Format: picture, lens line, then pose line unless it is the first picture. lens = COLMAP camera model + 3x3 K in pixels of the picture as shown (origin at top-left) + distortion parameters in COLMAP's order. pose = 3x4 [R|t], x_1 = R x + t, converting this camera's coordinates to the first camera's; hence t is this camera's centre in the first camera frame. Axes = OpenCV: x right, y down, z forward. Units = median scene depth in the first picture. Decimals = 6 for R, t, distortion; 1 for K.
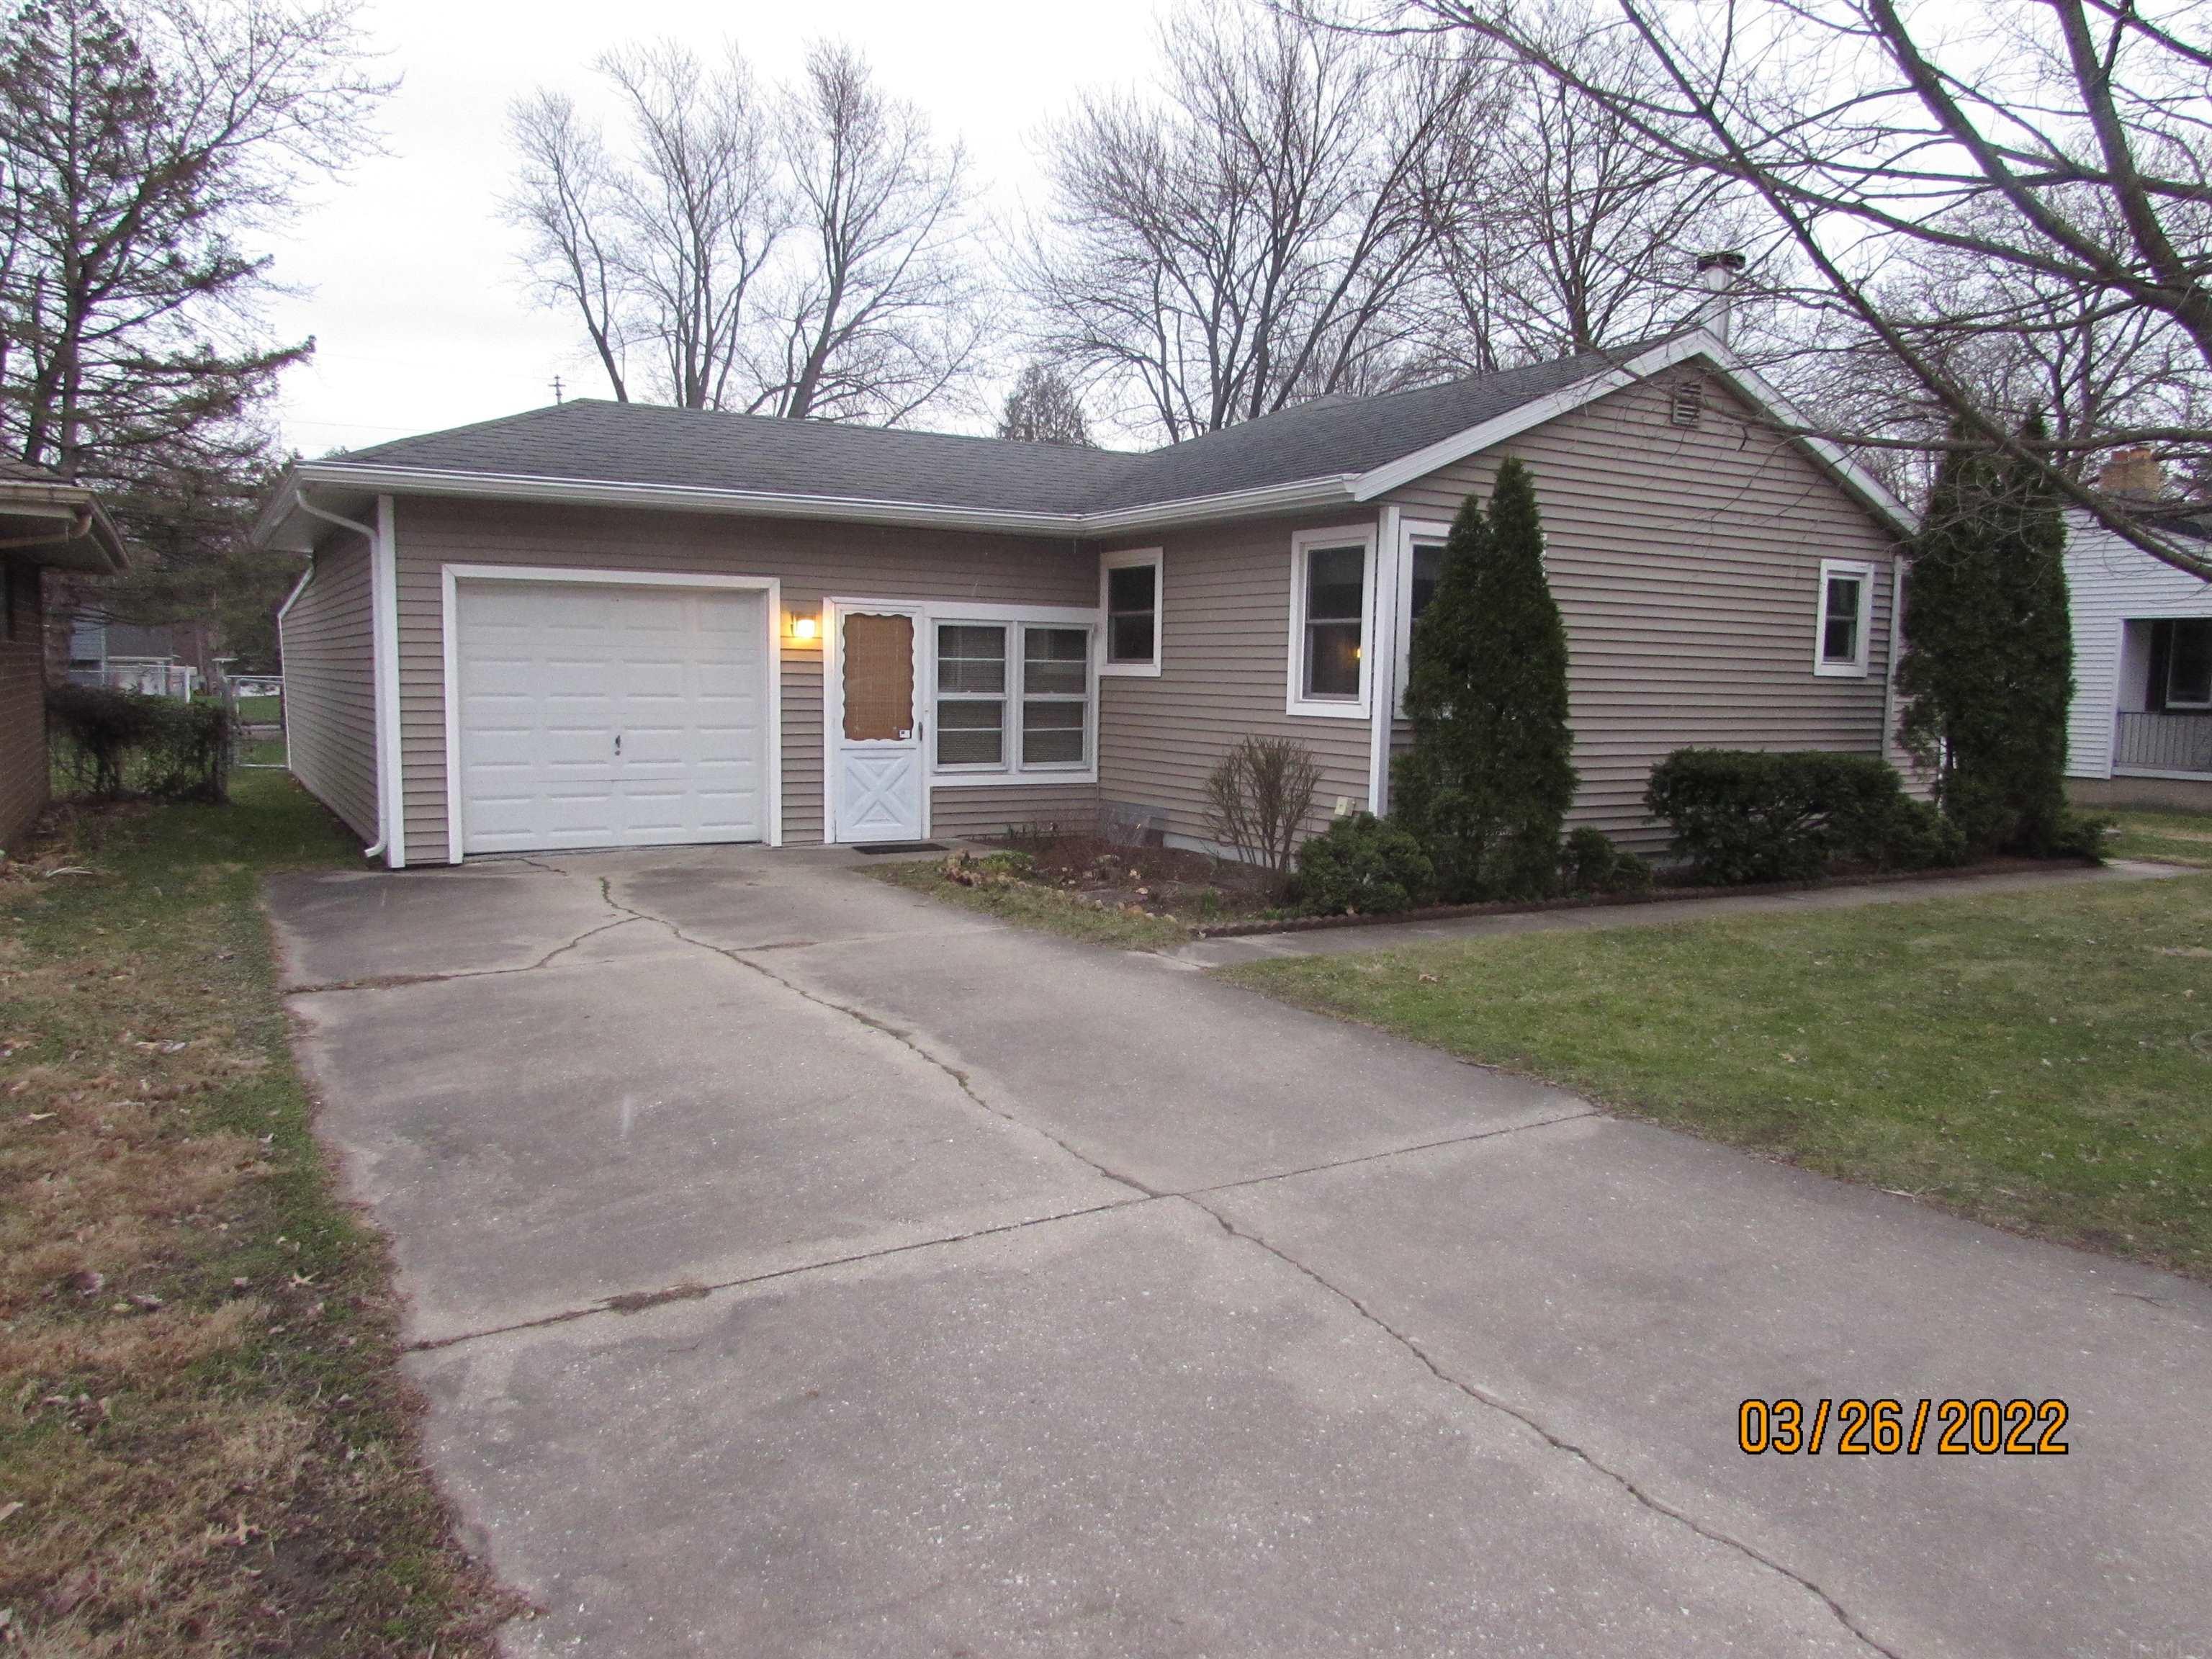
lens RADIAL K [[1566.0, 0, 1096.1], [0, 1566.0, 834.8], [0, 0, 1]] dist [-0.018299, 0.000297]
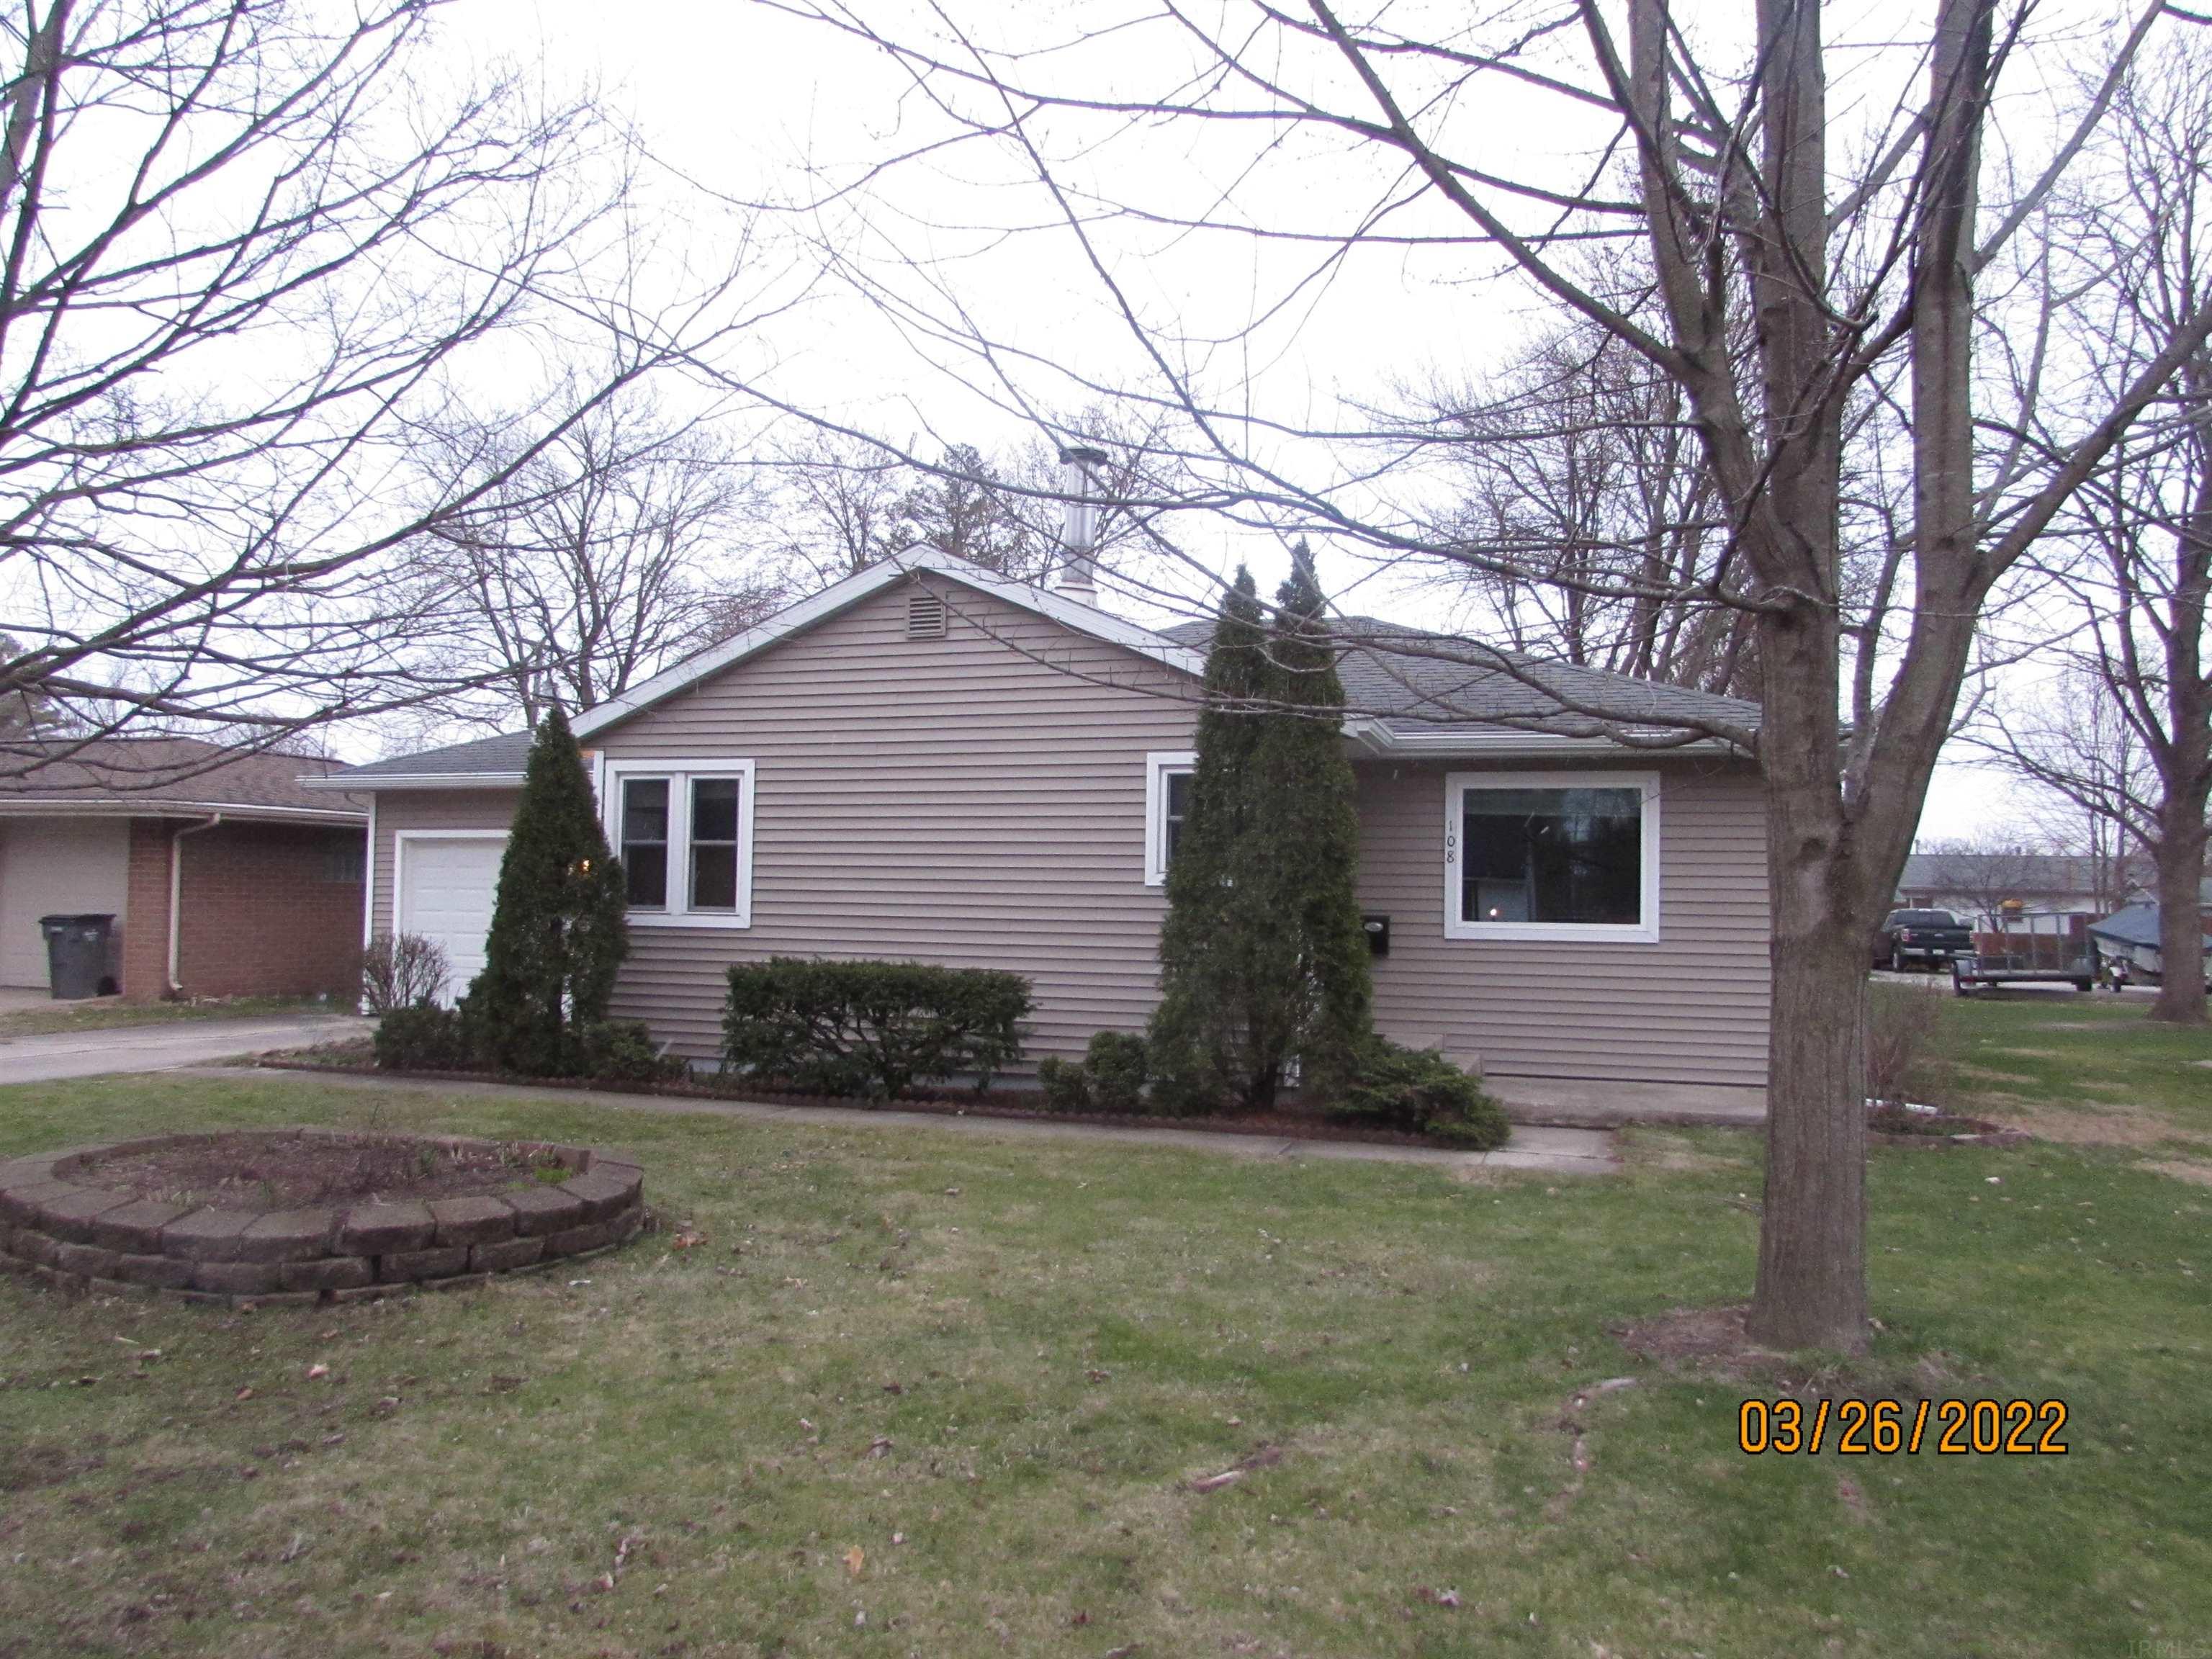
lens RADIAL K [[1566.0, 0, 1114.3], [0, 1566.0, 828.0], [0, 0, 1]] dist [-0.018299, 0.000297]
pose [[0.693914, -0.043272, -0.718756, 1.156334], [-0.076046, 0.988206, -0.132911, -0.017348], [0.716031, 0.146887, 0.682440, 0.410376]]
